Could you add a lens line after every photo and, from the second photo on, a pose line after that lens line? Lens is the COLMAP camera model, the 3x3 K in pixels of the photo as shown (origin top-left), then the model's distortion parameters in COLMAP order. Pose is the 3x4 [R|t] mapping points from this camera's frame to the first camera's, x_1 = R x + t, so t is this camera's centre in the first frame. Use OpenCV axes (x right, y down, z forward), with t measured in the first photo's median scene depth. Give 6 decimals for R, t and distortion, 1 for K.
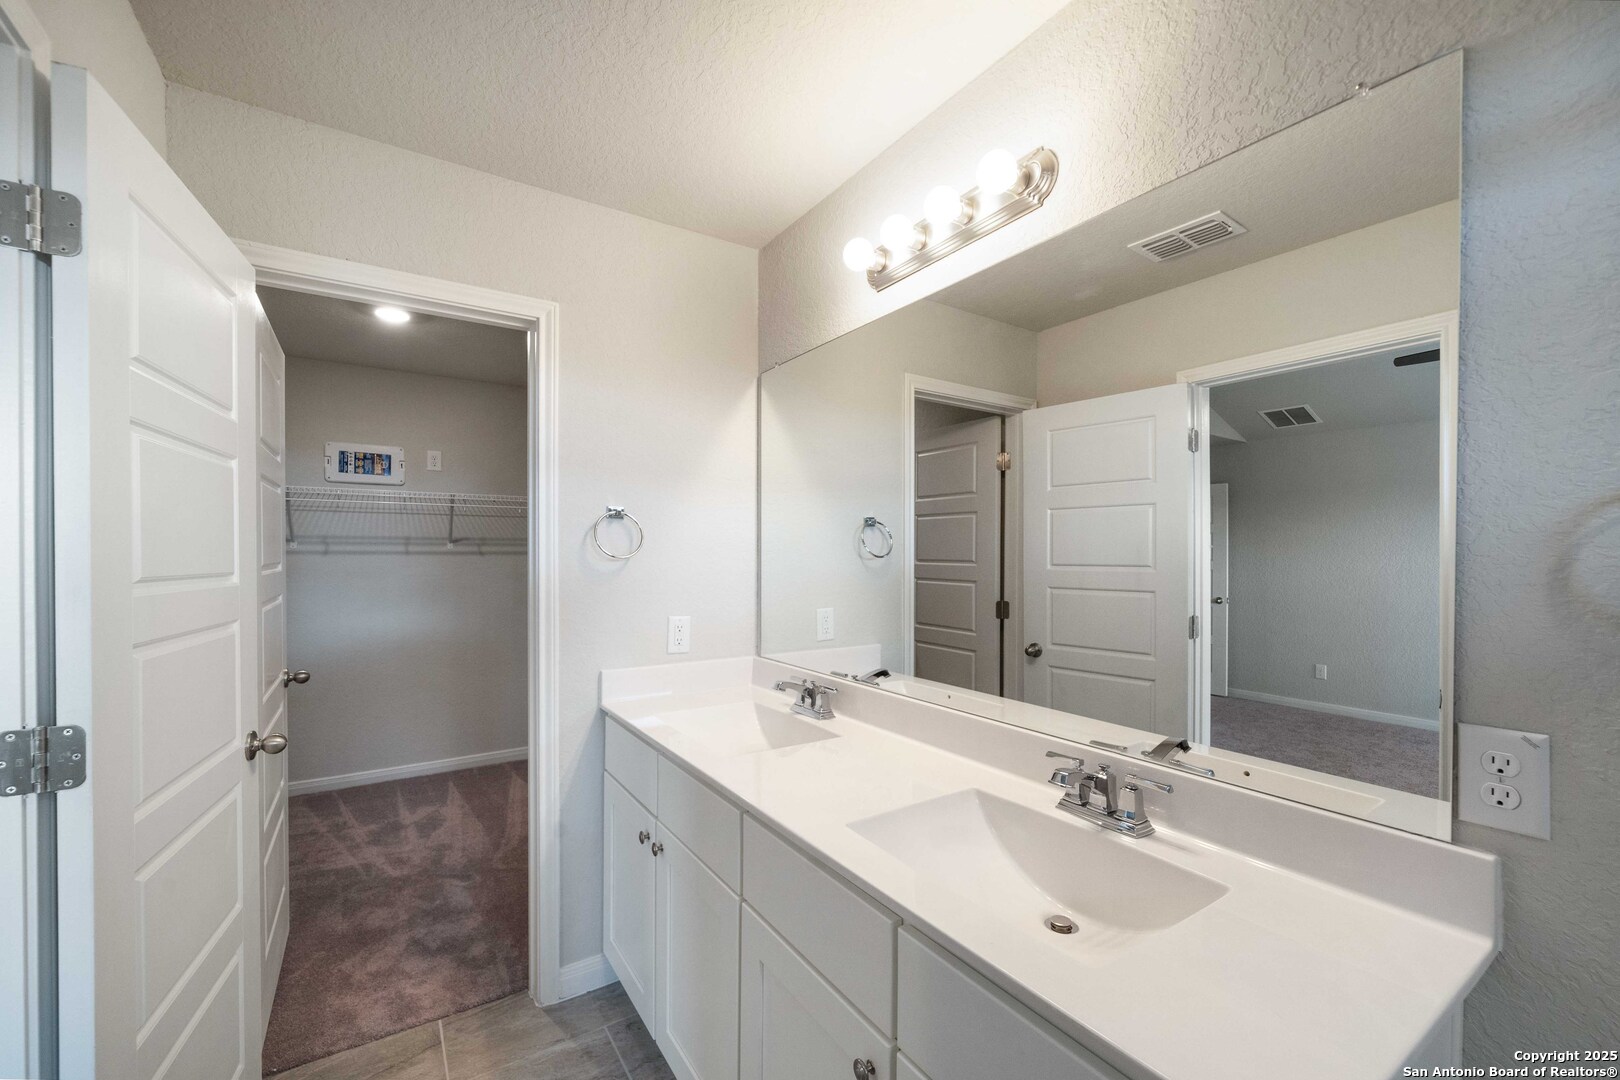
lens RADIAL K [[660.5, 0, 803.2], [0, 660.5, 551.9], [0, 0, 1]] dist [-0.002423, 0.000989]
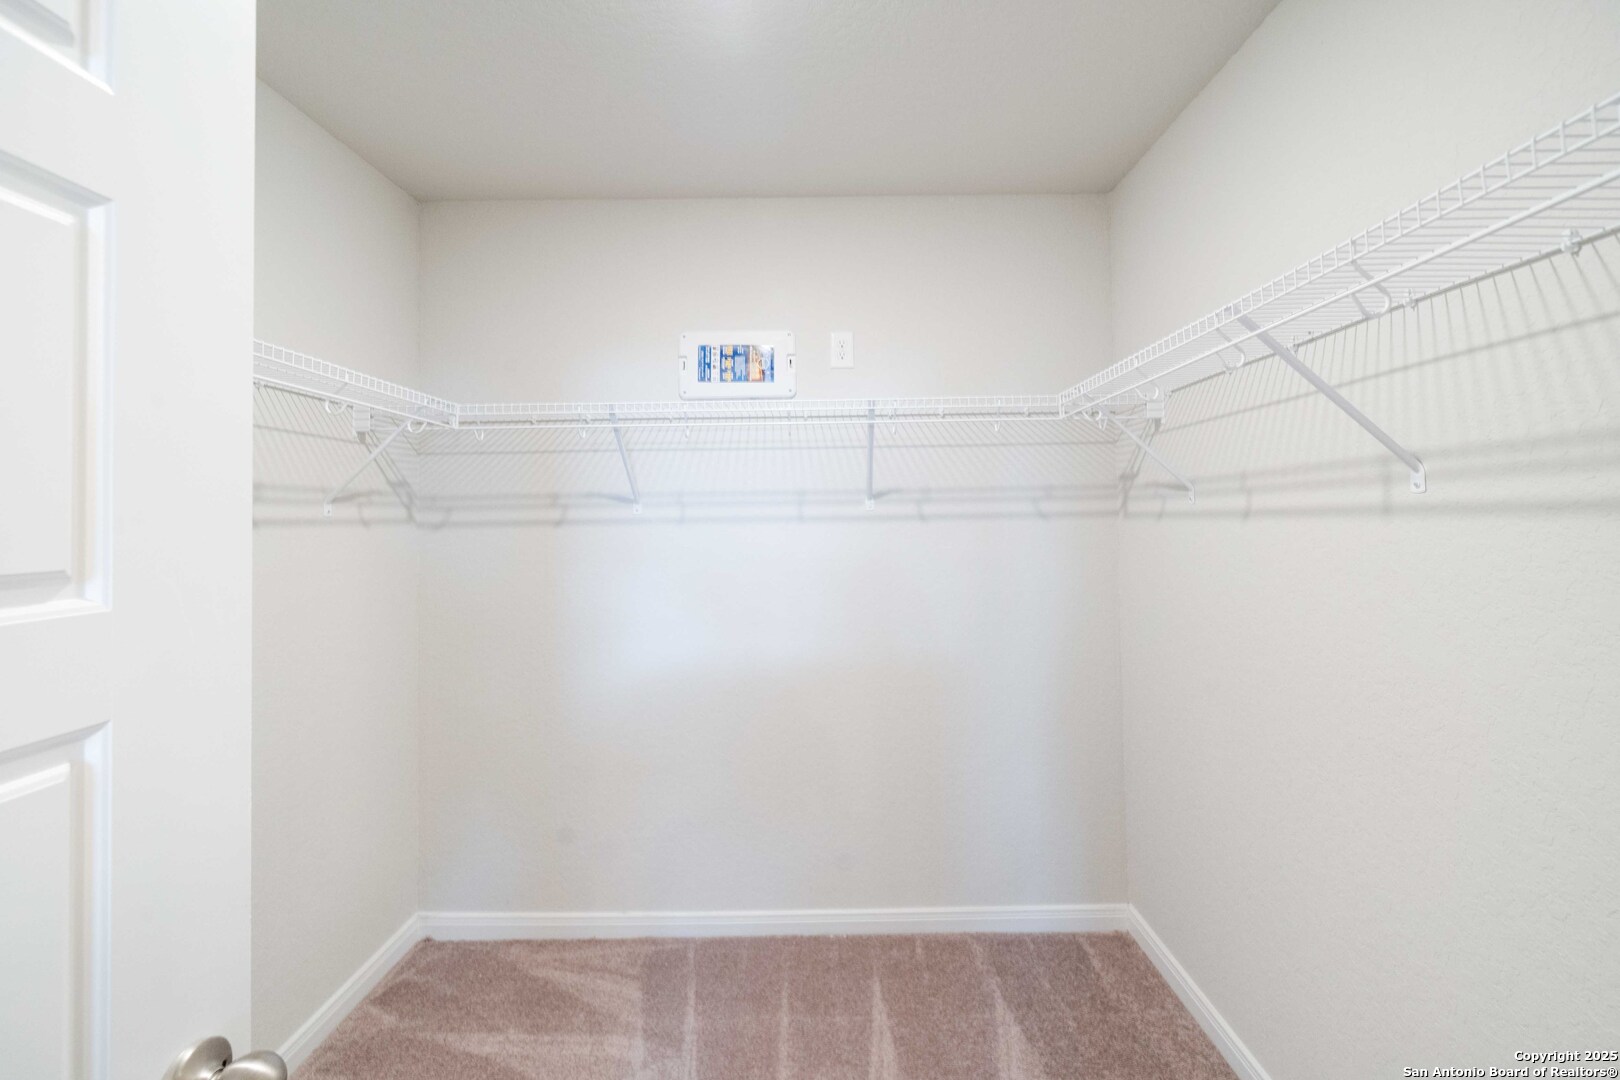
lens RADIAL K [[660.5, 0, 809.7], [0, 660.5, 534.6], [0, 0, 1]] dist [-0.002423, 0.000989]
pose [[0.833388, 0.000844, -0.552687, -0.288390], [0.016678, 0.999505, 0.026674, 0.000059], [0.552436, -0.031447, 0.832962, 0.543874]]
